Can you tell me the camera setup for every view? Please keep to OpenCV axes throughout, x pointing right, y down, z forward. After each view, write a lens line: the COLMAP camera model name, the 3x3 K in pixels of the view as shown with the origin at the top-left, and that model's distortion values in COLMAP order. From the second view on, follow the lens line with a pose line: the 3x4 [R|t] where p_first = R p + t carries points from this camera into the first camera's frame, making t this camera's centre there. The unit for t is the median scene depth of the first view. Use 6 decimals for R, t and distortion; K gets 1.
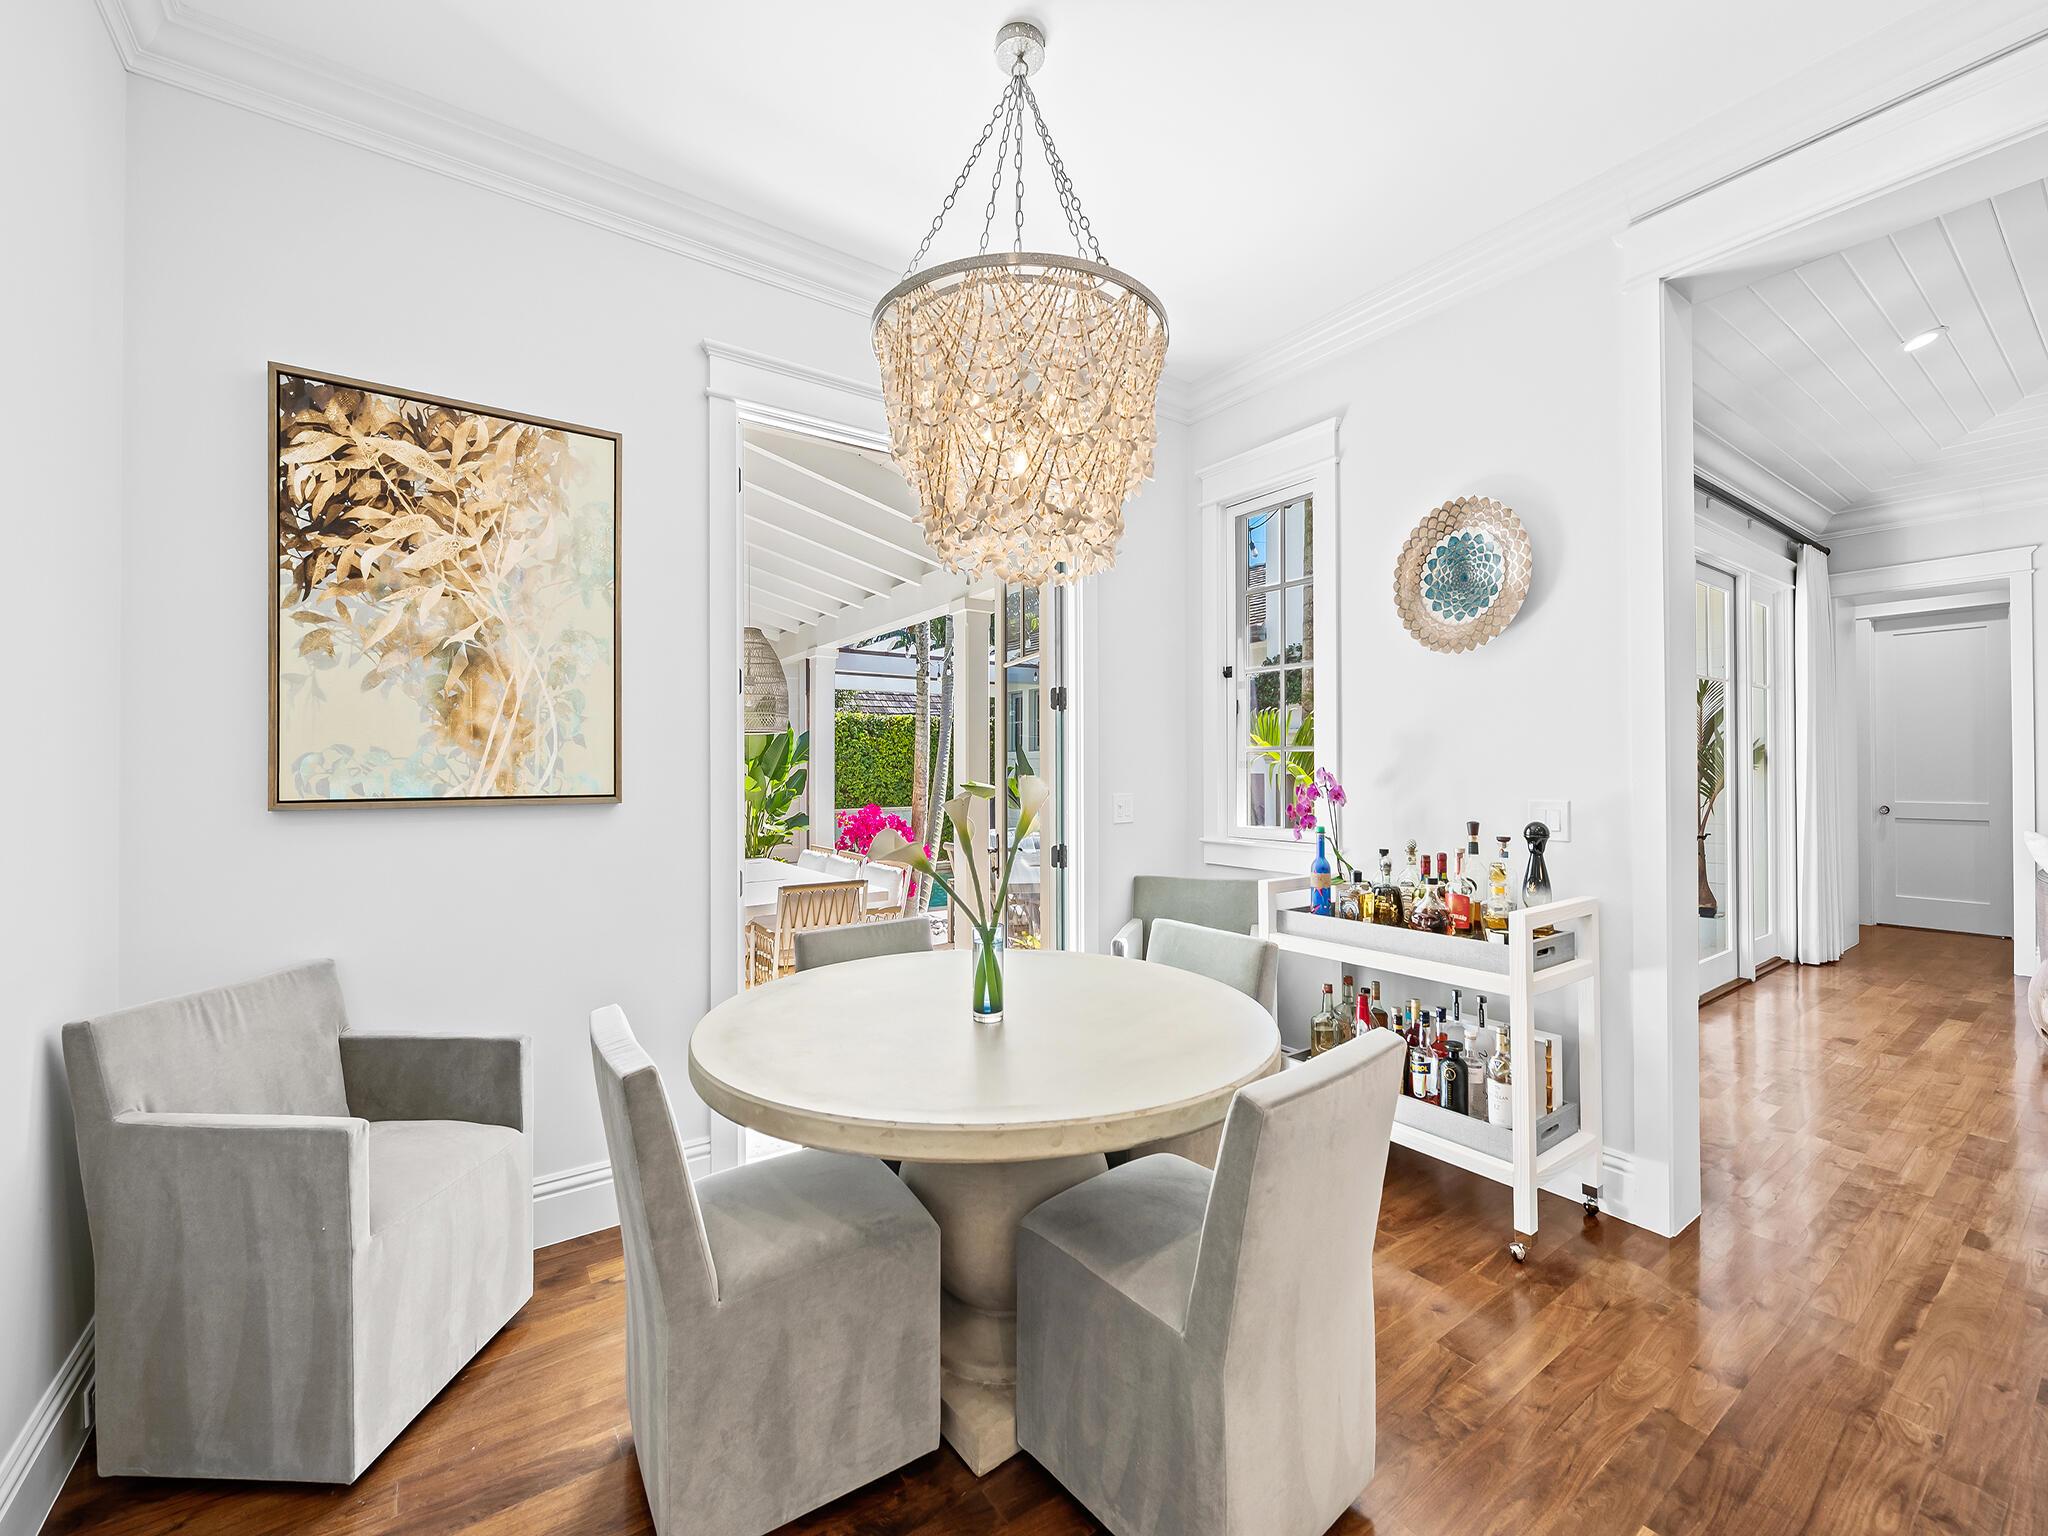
lens RADIAL K [[869.0, 0, 1032.9], [0, 869.0, 778.4], [0, 0, 1]] dist [-0.003277, -0.001542]
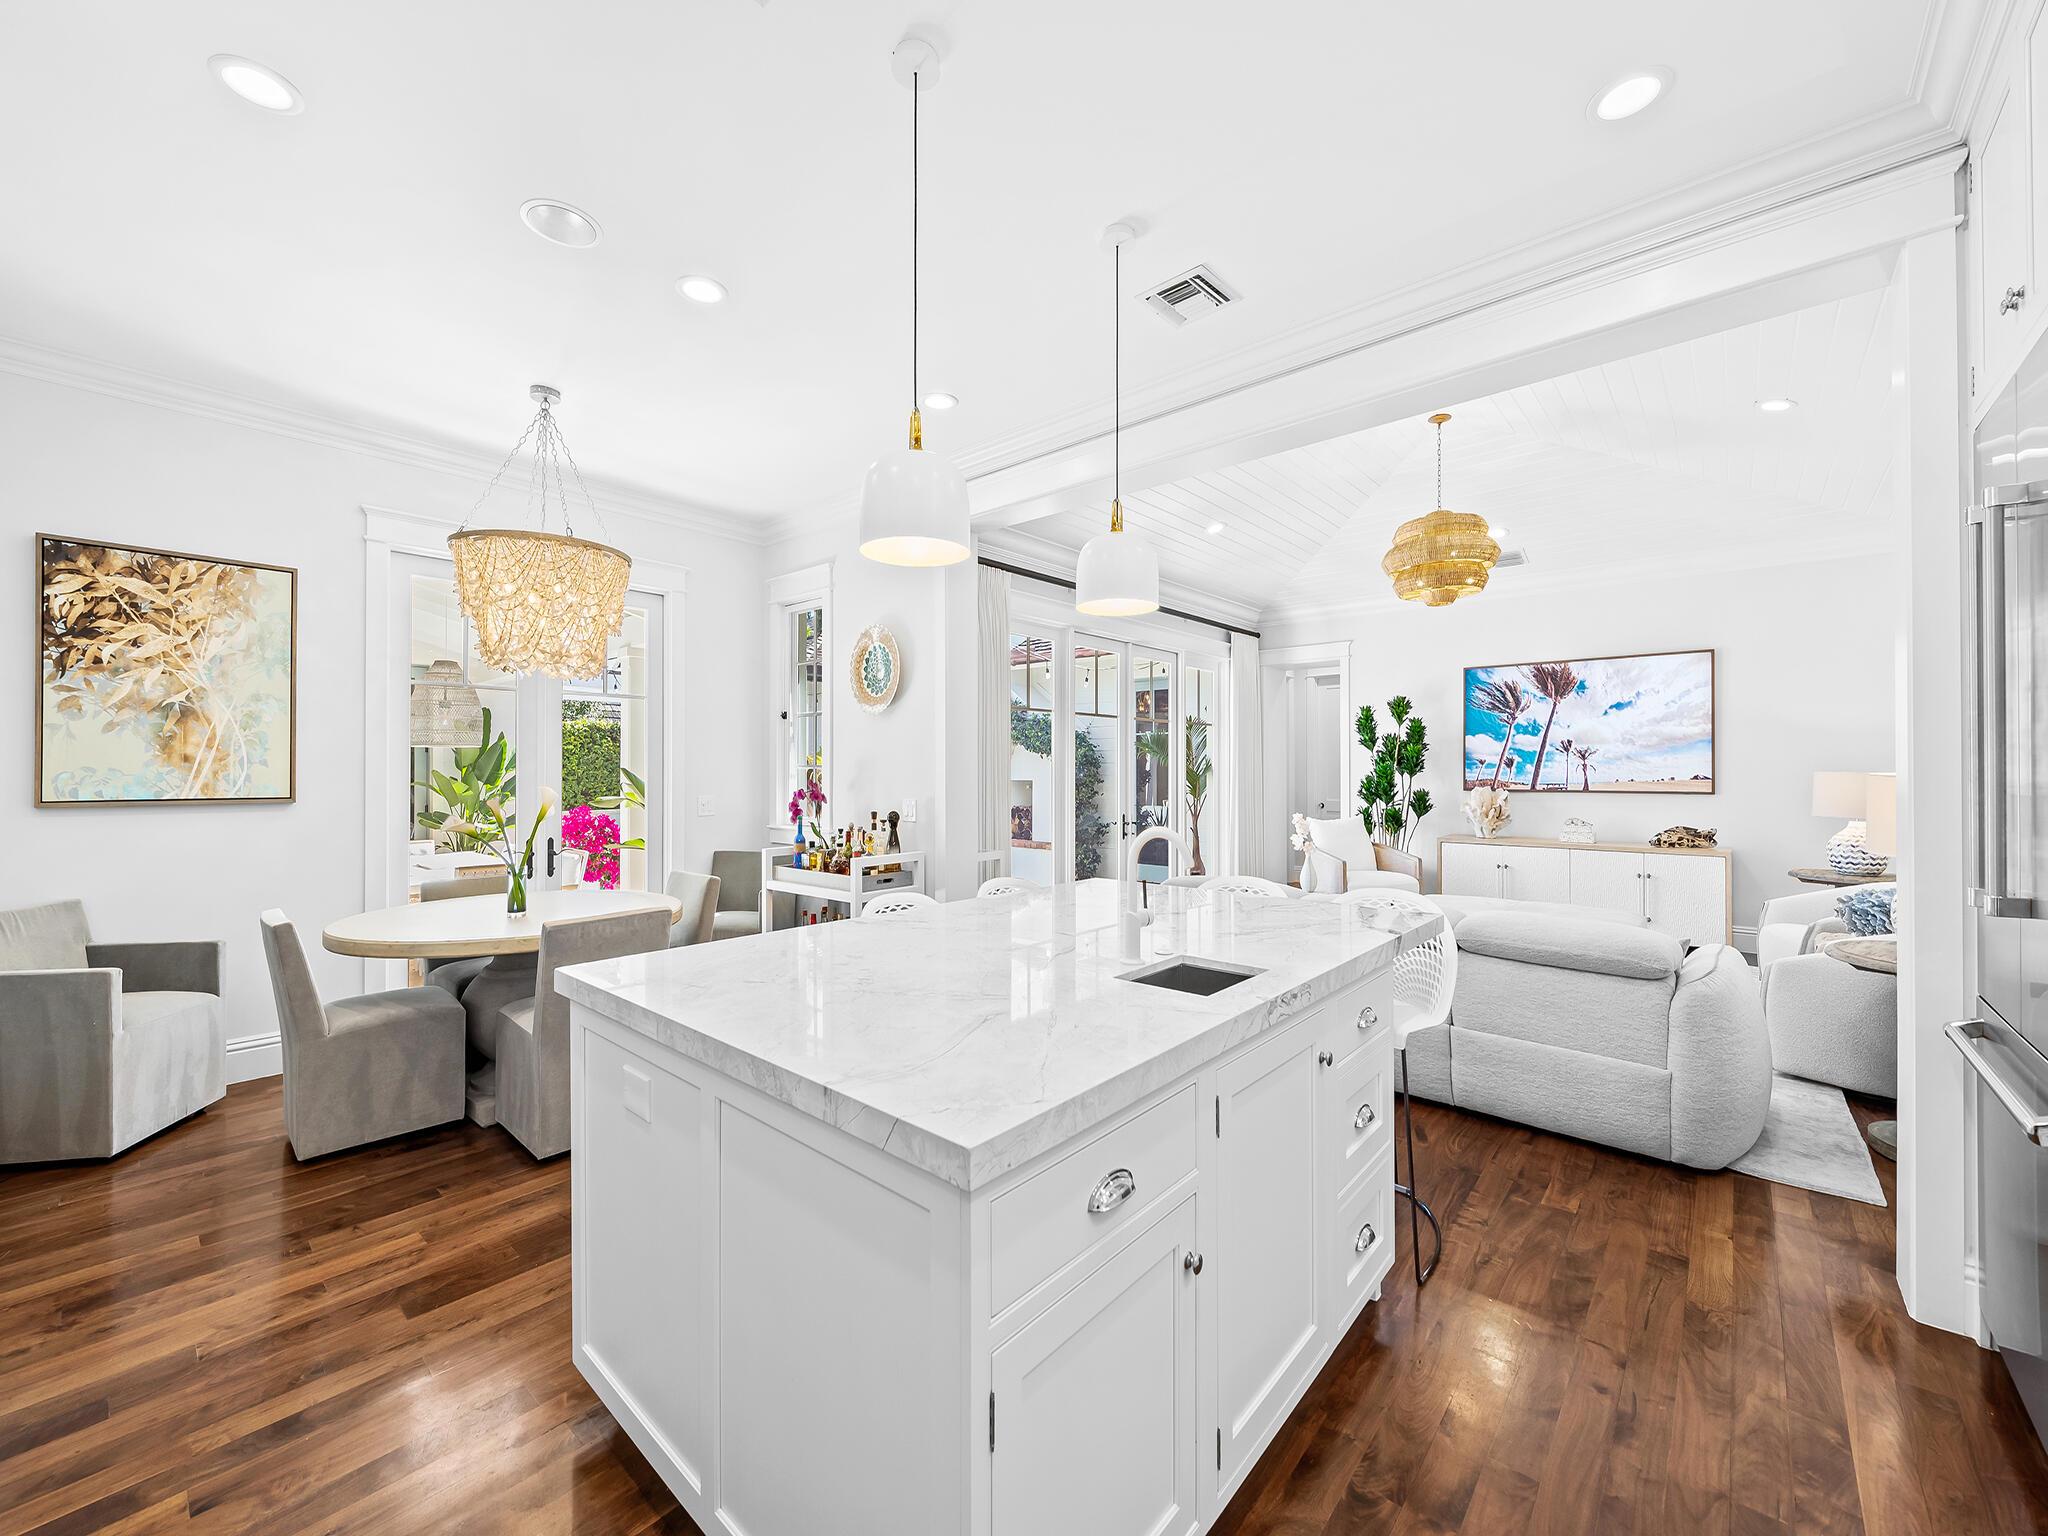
lens RADIAL K [[808.0, 0, 1016.5], [0, 808.0, 778.4], [0, 0, 1]] dist [-0.006733, -0.000877]
pose [[0.969465, 0.002762, 0.245213, 0.509396], [-0.001651, 0.999987, -0.004739, -0.012874], [-0.245223, 0.004190, 0.969458, -0.856121]]
